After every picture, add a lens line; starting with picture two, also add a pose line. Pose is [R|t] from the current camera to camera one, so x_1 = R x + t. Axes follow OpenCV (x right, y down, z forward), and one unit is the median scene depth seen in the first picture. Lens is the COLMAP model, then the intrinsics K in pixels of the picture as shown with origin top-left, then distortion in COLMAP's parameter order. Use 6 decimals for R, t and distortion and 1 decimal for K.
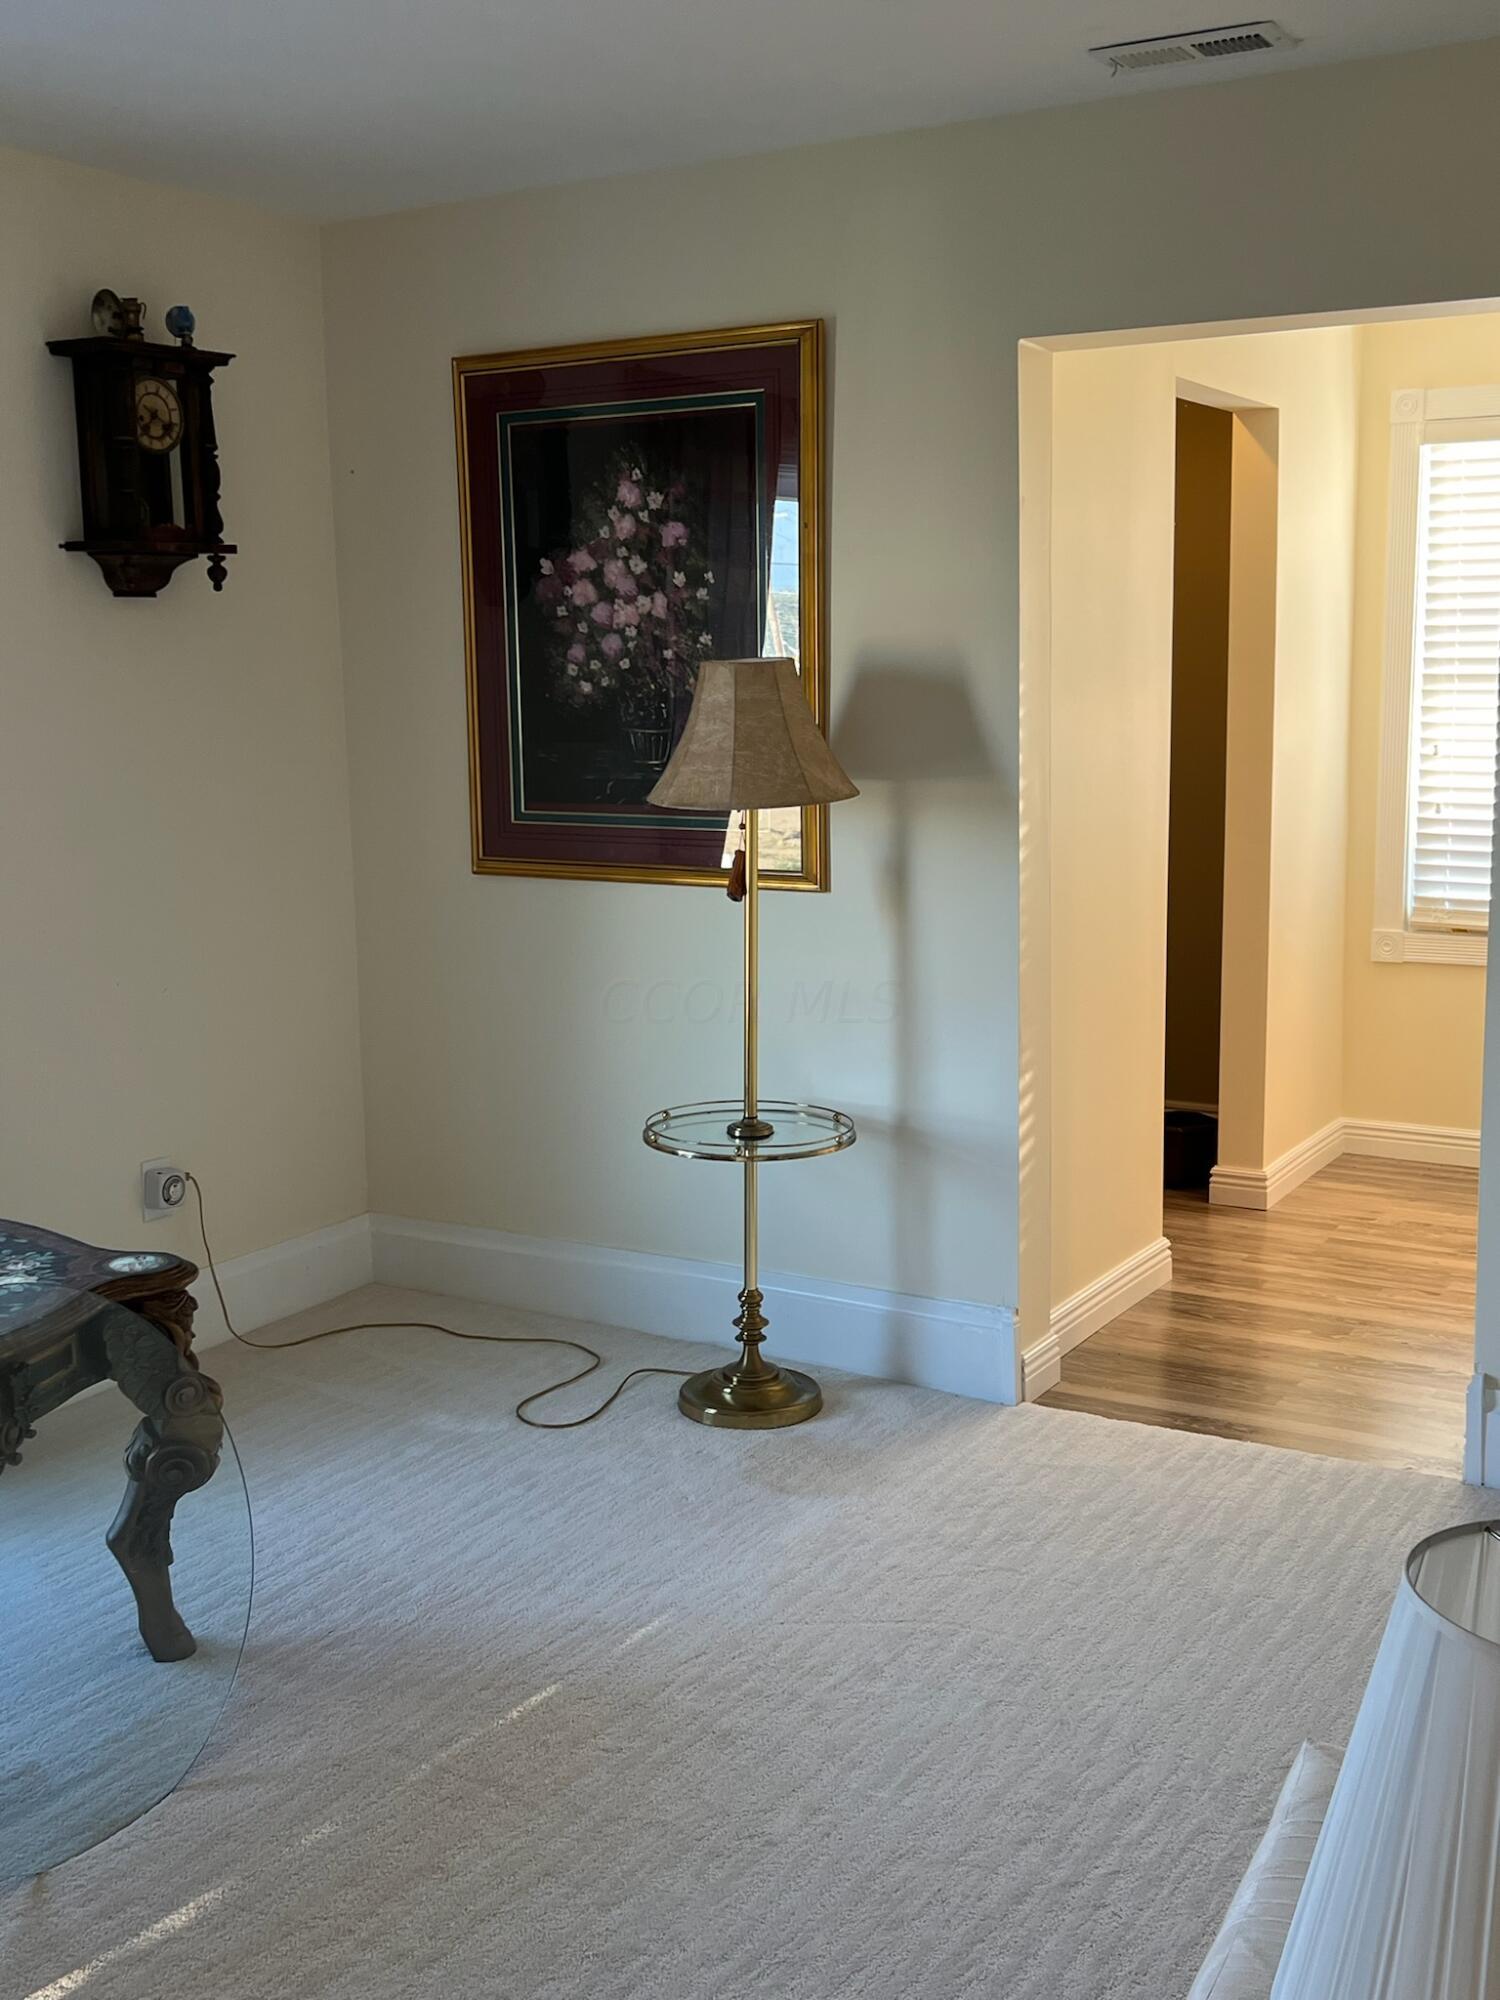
lens RADIAL K [[2035.8, 0, 759.9], [0, 2035.8, 987.4], [0, 0, 1]] dist [0.141290, -0.325954]
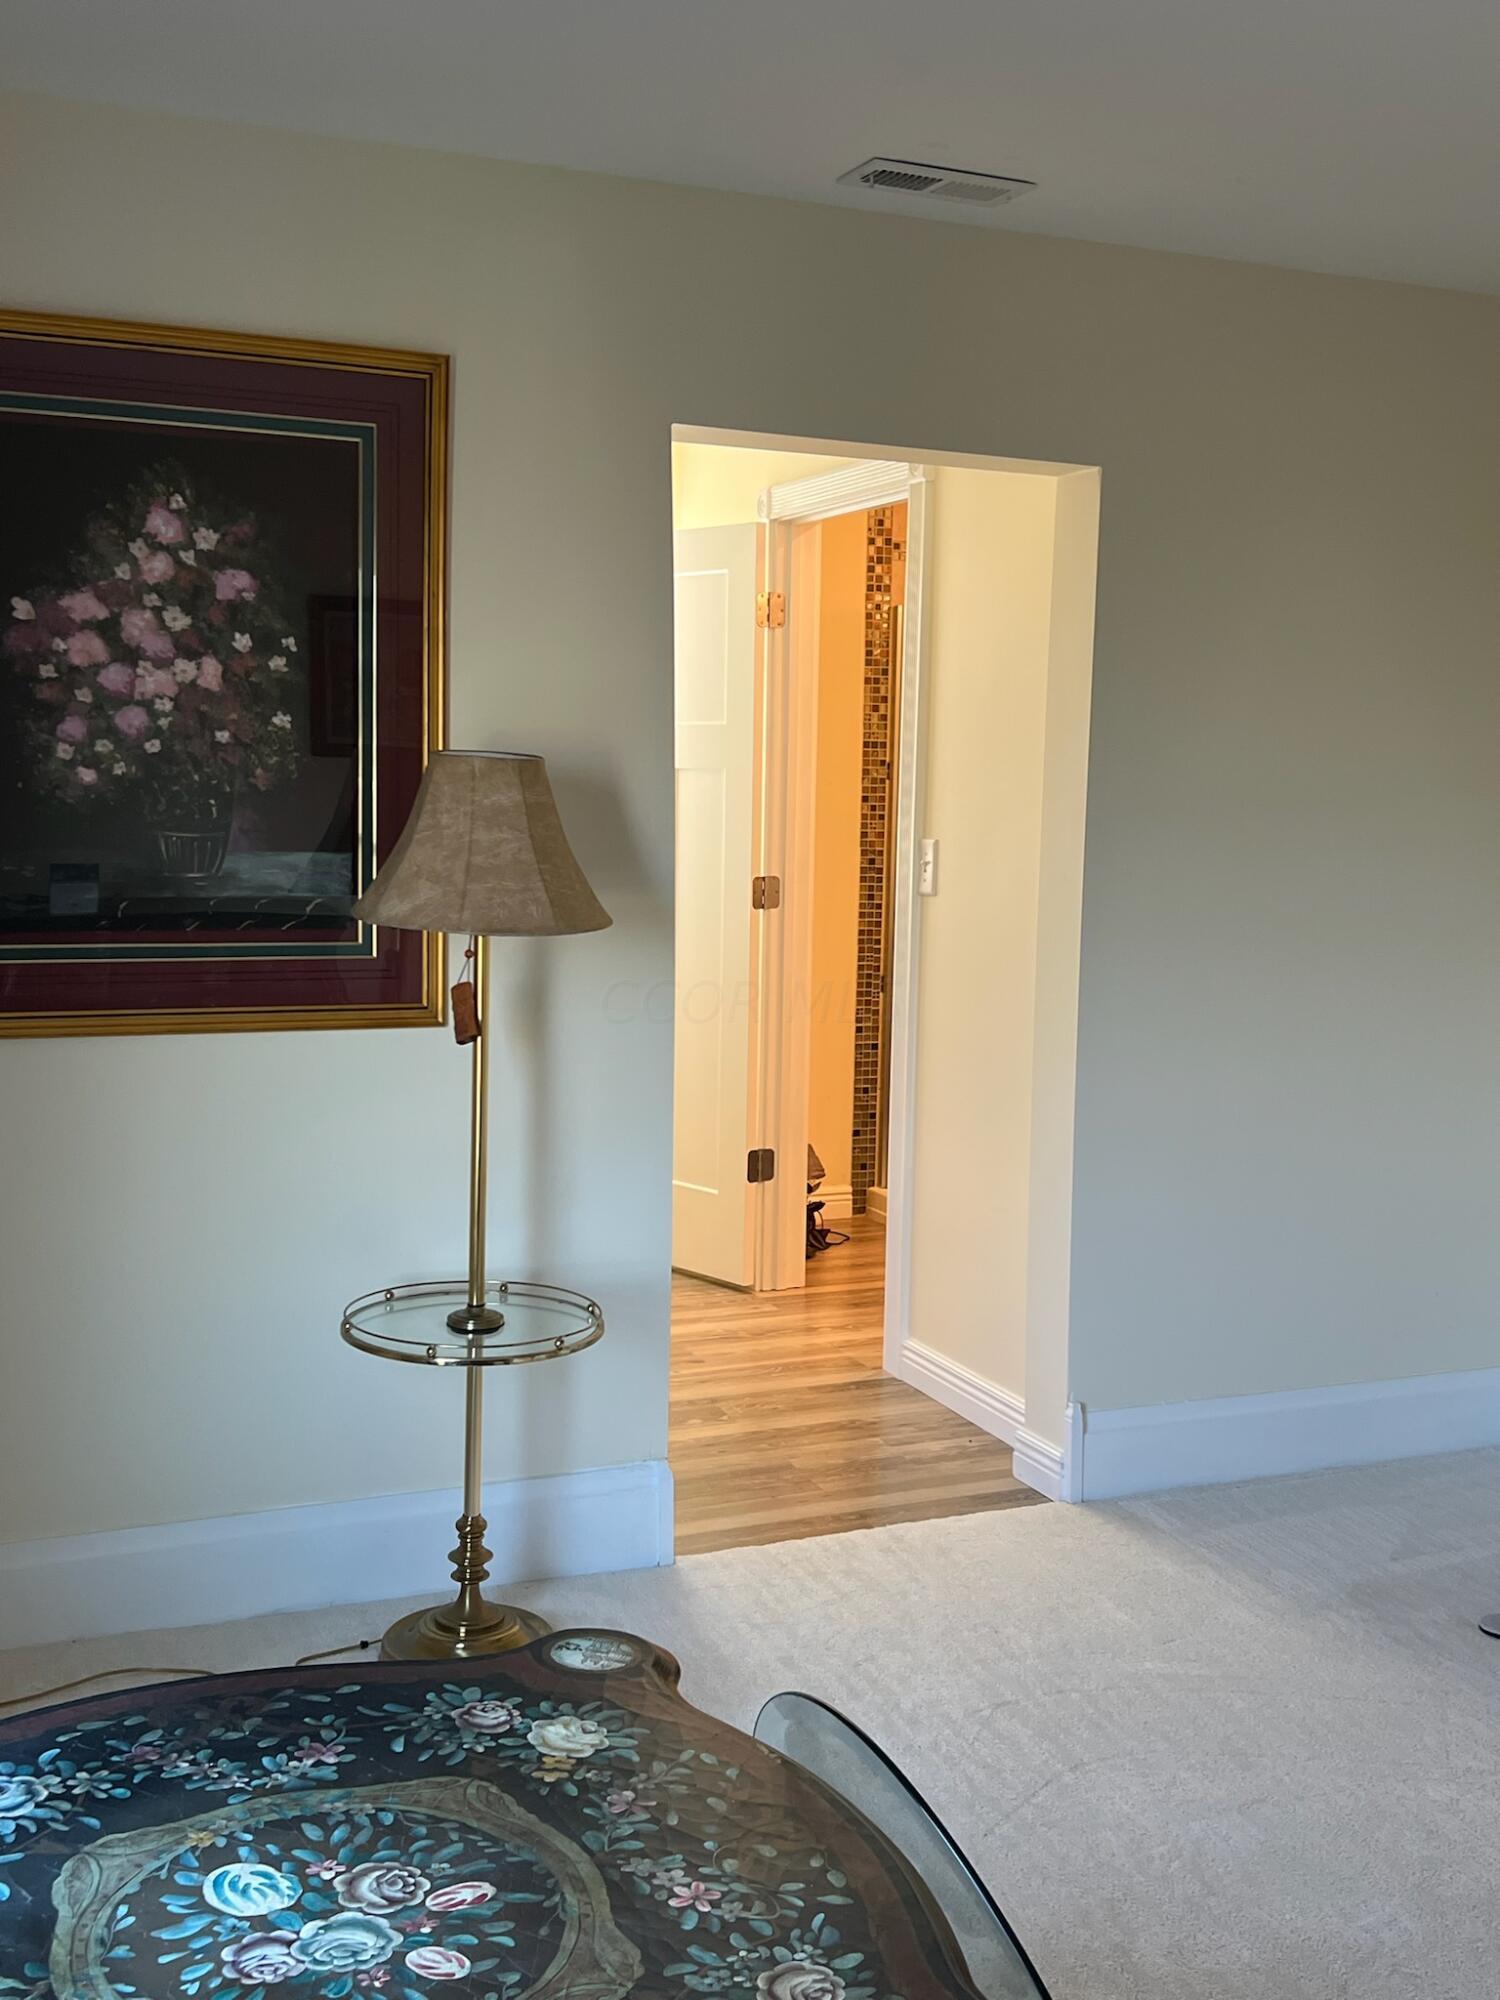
lens RADIAL K [[2035.8, 0, 759.9], [0, 2035.8, 987.4], [0, 0, 1]] dist [0.141290, -0.325954]
pose [[0.616178, -0.063507, 0.785042, -0.536441], [0.090155, 0.995880, 0.009801, -0.057449], [-0.782430, 0.064736, 0.619365, 0.362914]]
